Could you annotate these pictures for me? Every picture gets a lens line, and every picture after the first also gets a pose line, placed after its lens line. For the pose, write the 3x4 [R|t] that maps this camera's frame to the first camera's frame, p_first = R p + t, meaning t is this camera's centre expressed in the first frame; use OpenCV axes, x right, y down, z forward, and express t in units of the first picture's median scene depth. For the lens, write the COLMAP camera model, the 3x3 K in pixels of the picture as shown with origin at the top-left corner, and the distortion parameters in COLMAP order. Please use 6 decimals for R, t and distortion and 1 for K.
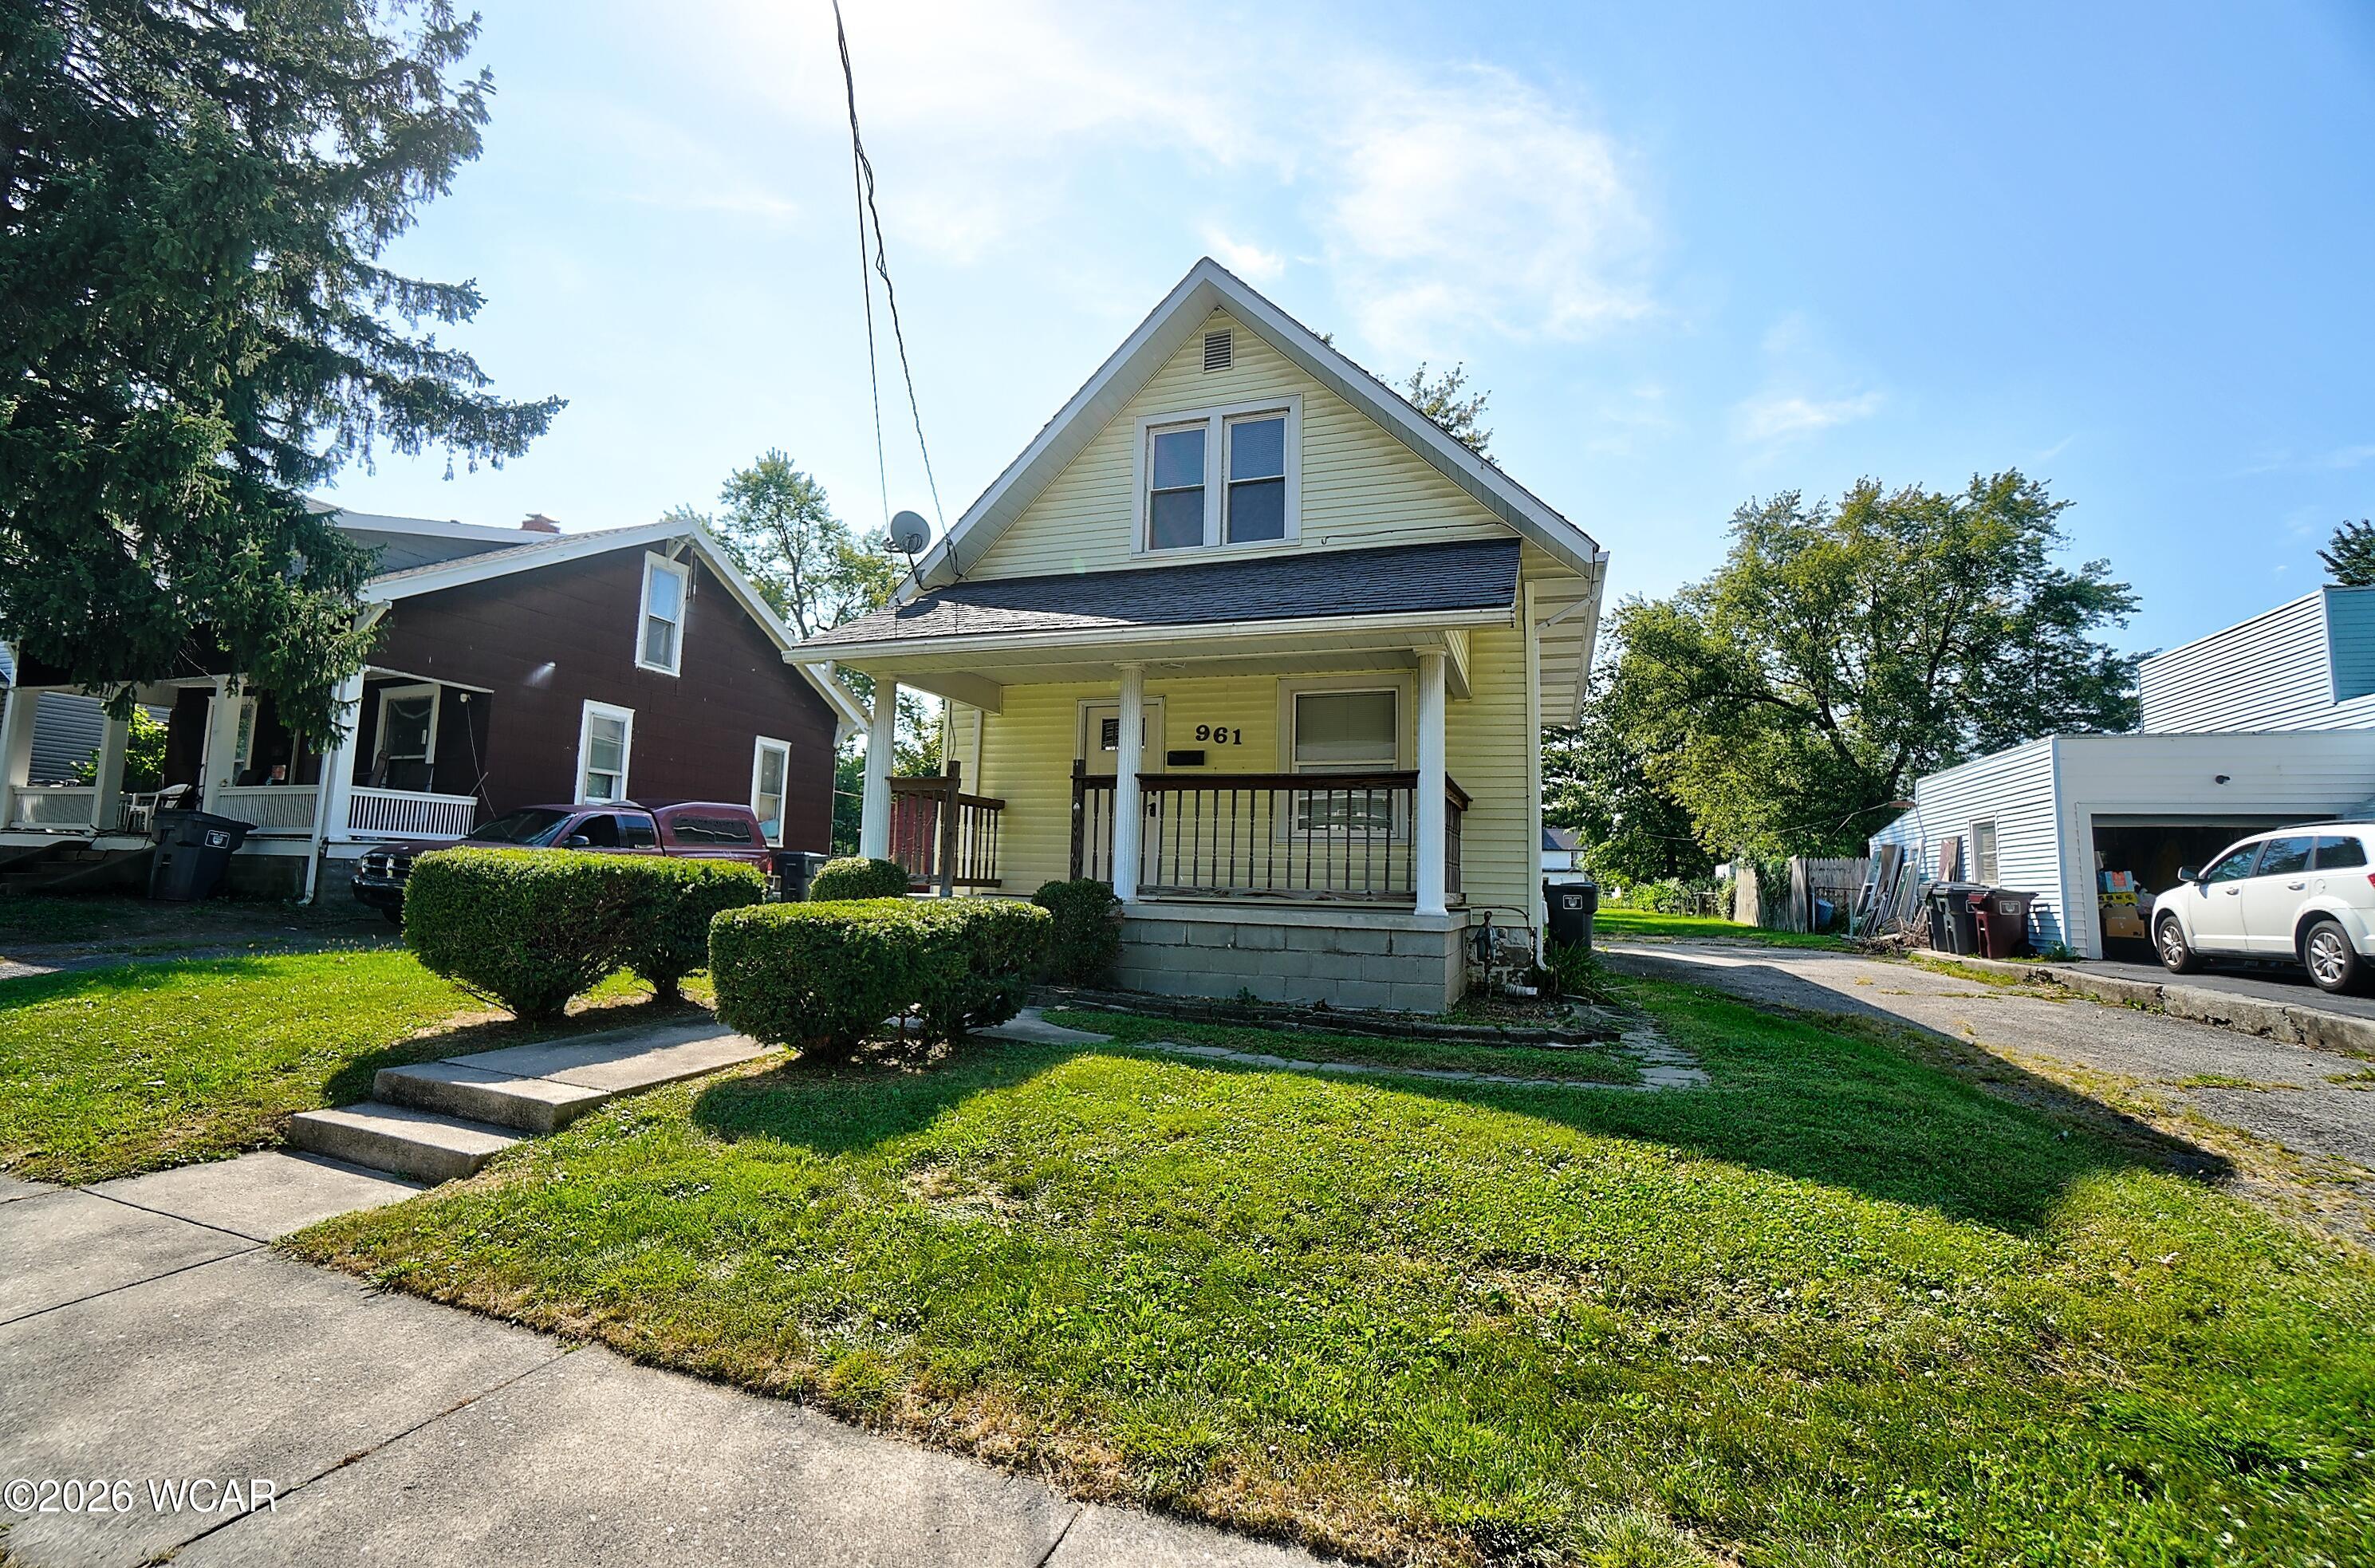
lens RADIAL K [[1051.9, 0, 1156.5], [0, 1051.9, 778.2], [0, 0, 1]] dist [-0.060703, 0.022358]
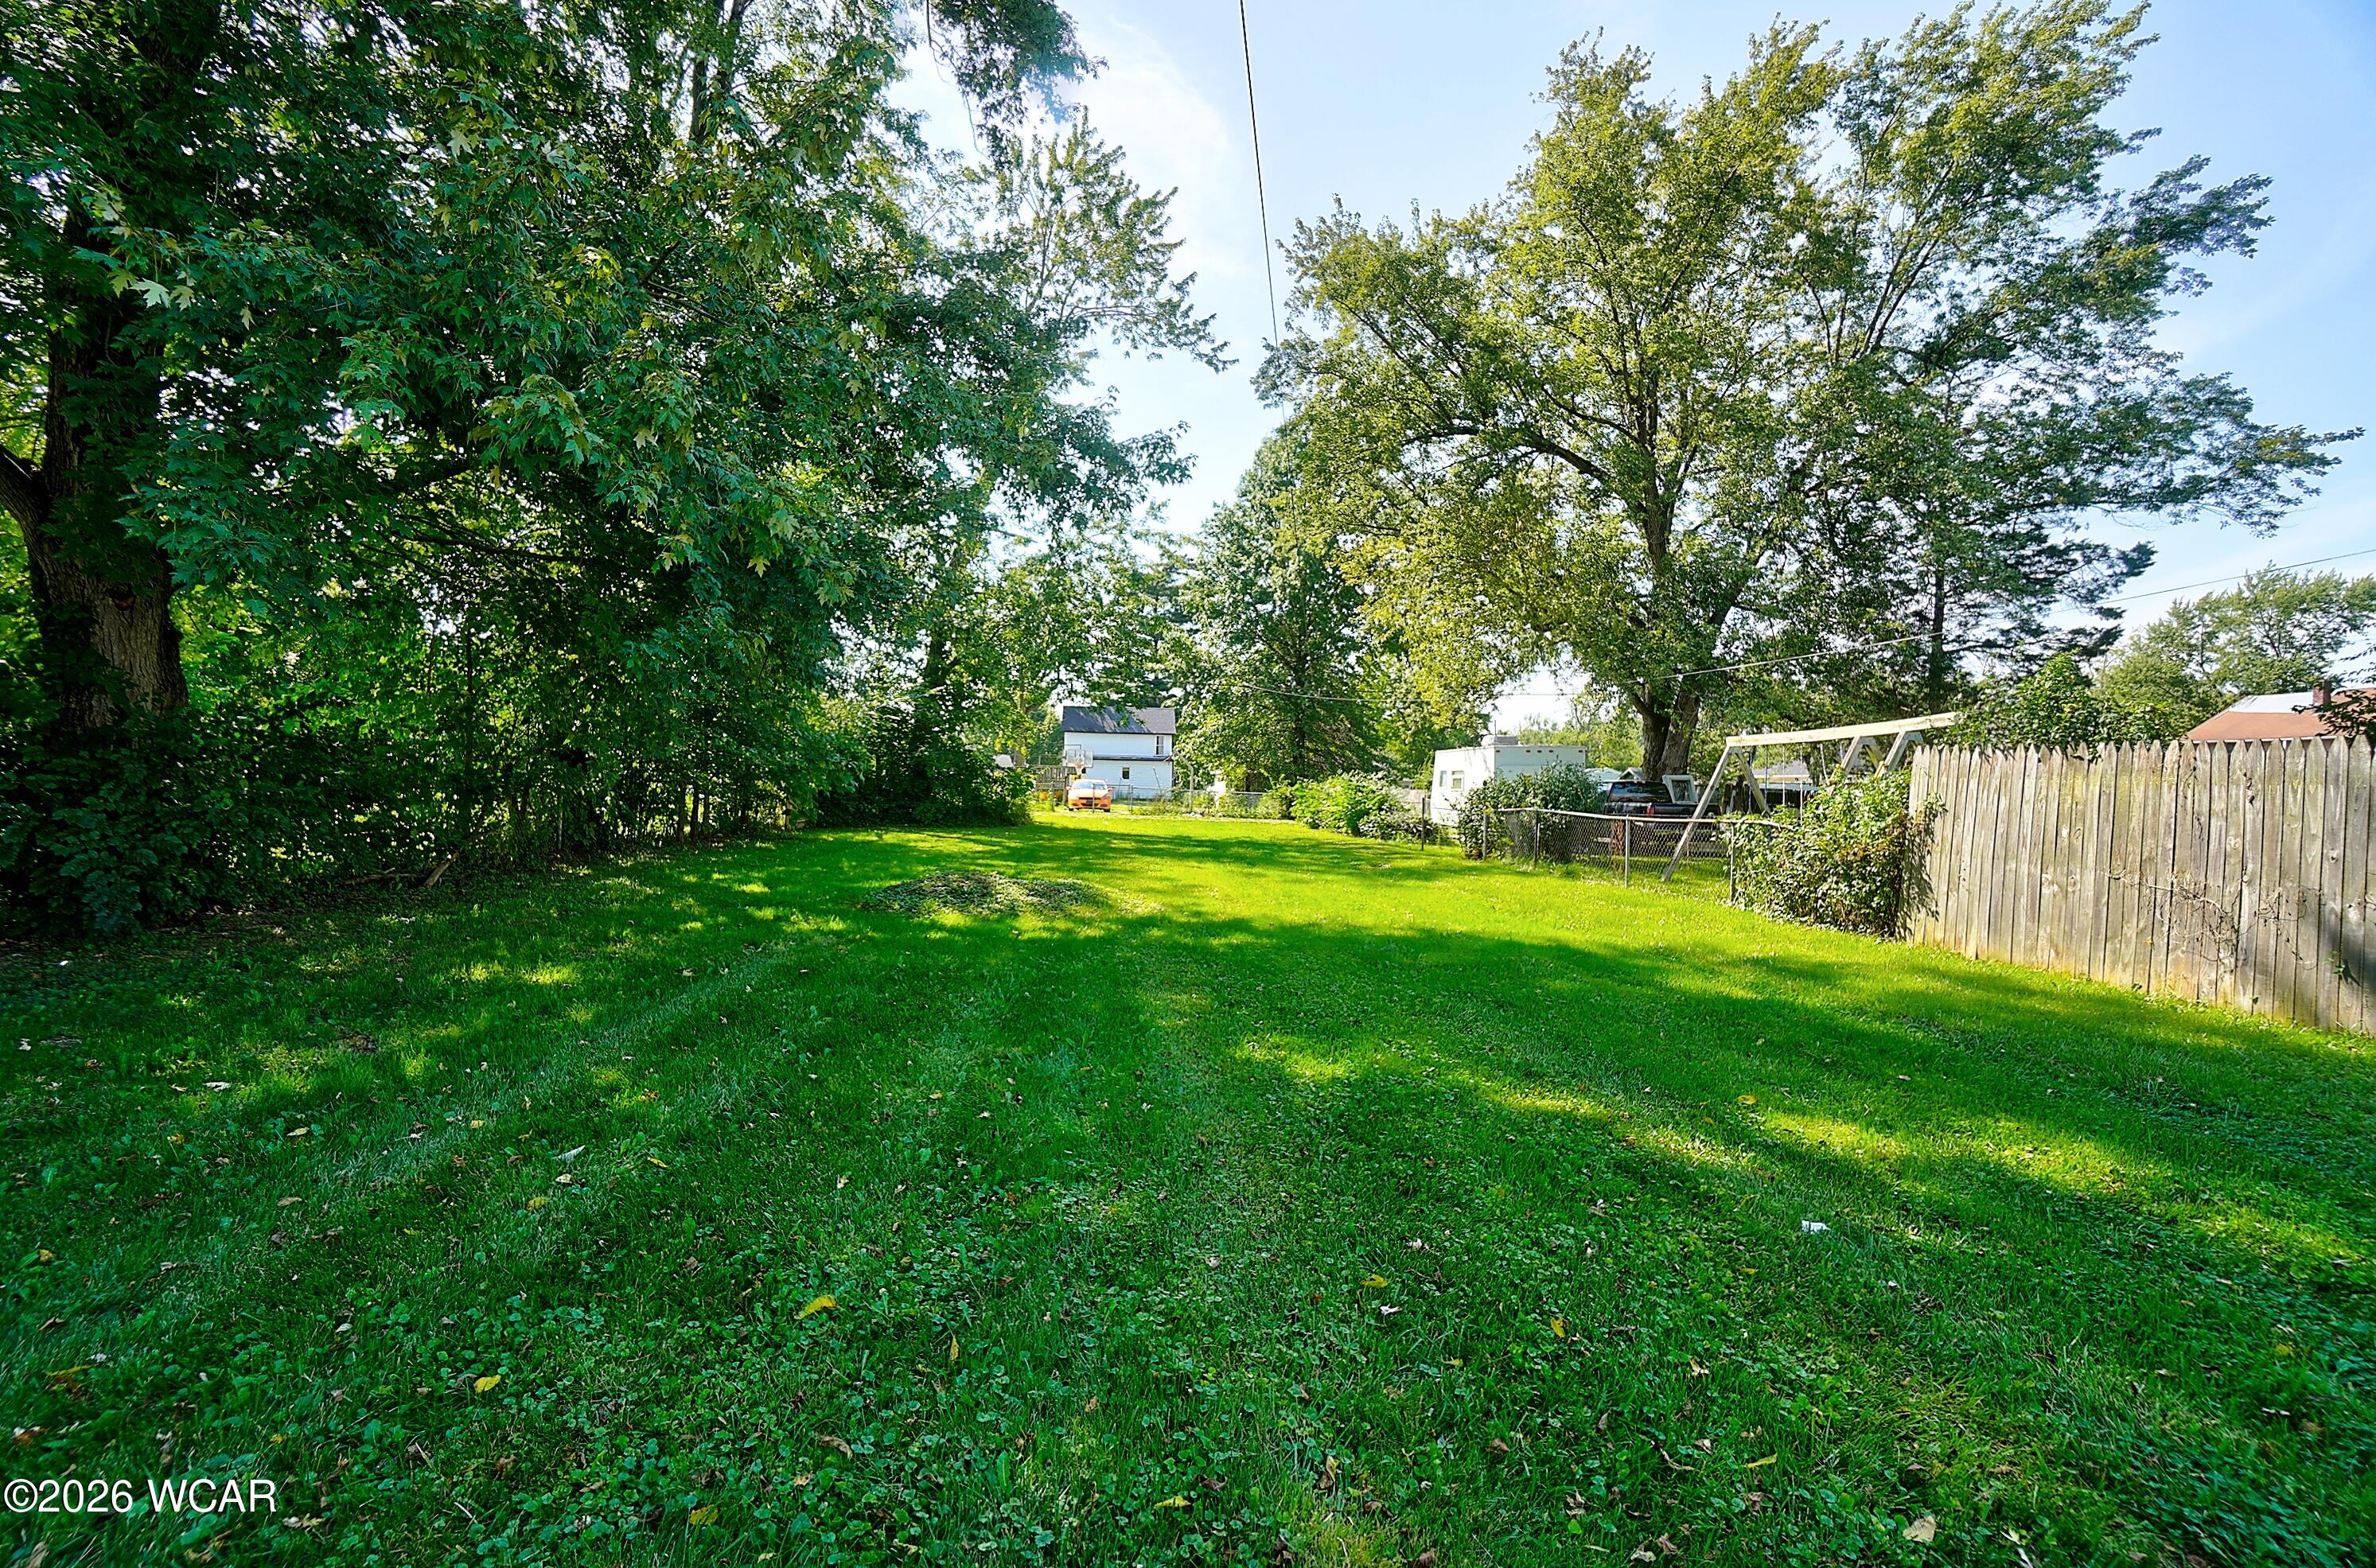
lens RADIAL K [[1050.8, 0, 1158.4], [0, 1050.8, 797.0], [0, 0, 1]] dist [-0.057220, 0.020927]
pose [[0.918273, -0.010732, 0.395803, 0.711081], [-0.038935, 0.992341, 0.117235, 0.198454], [-0.394030, -0.123064, 0.910821, 2.245684]]
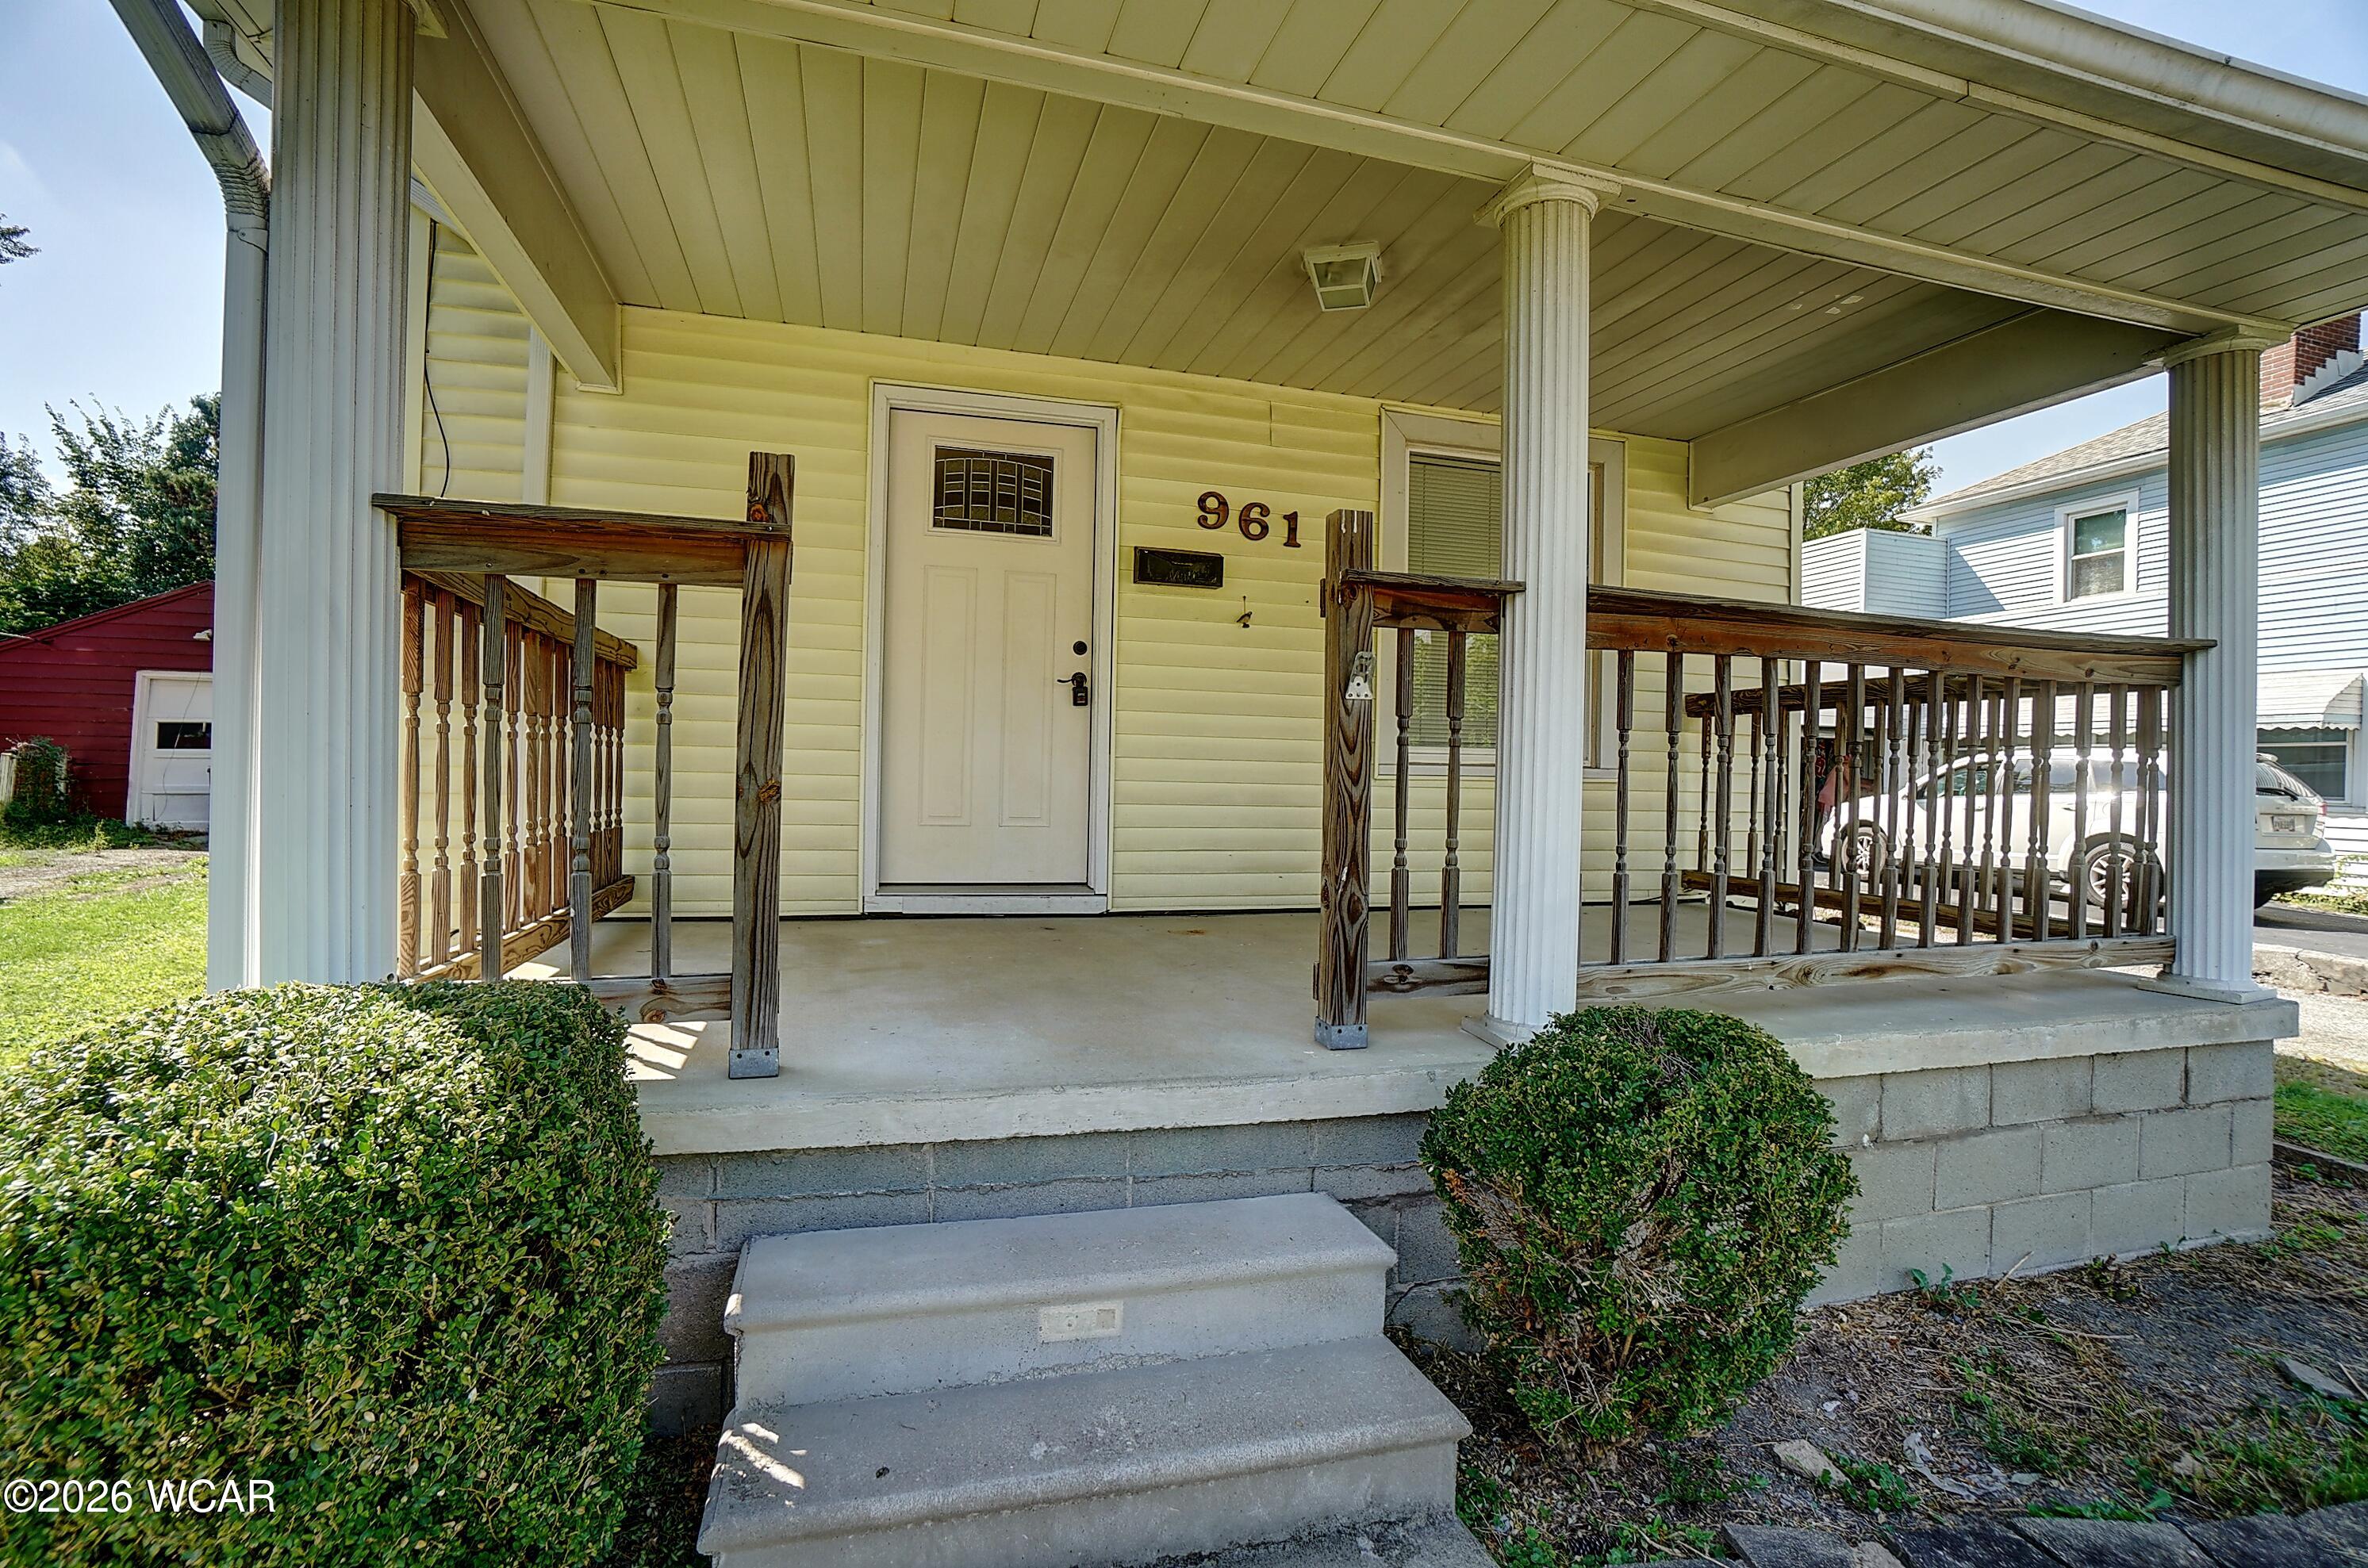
lens RADIAL K [[1054.9, 0, 1159.8], [0, 1054.9, 789.3], [0, 0, 1]] dist [-0.061981, 0.022526]
pose [[0.807096, -0.022680, 0.589985, -0.197124], [-0.057166, 0.991565, 0.116320, 0.017180], [-0.587647, -0.127609, 0.798991, 0.590457]]
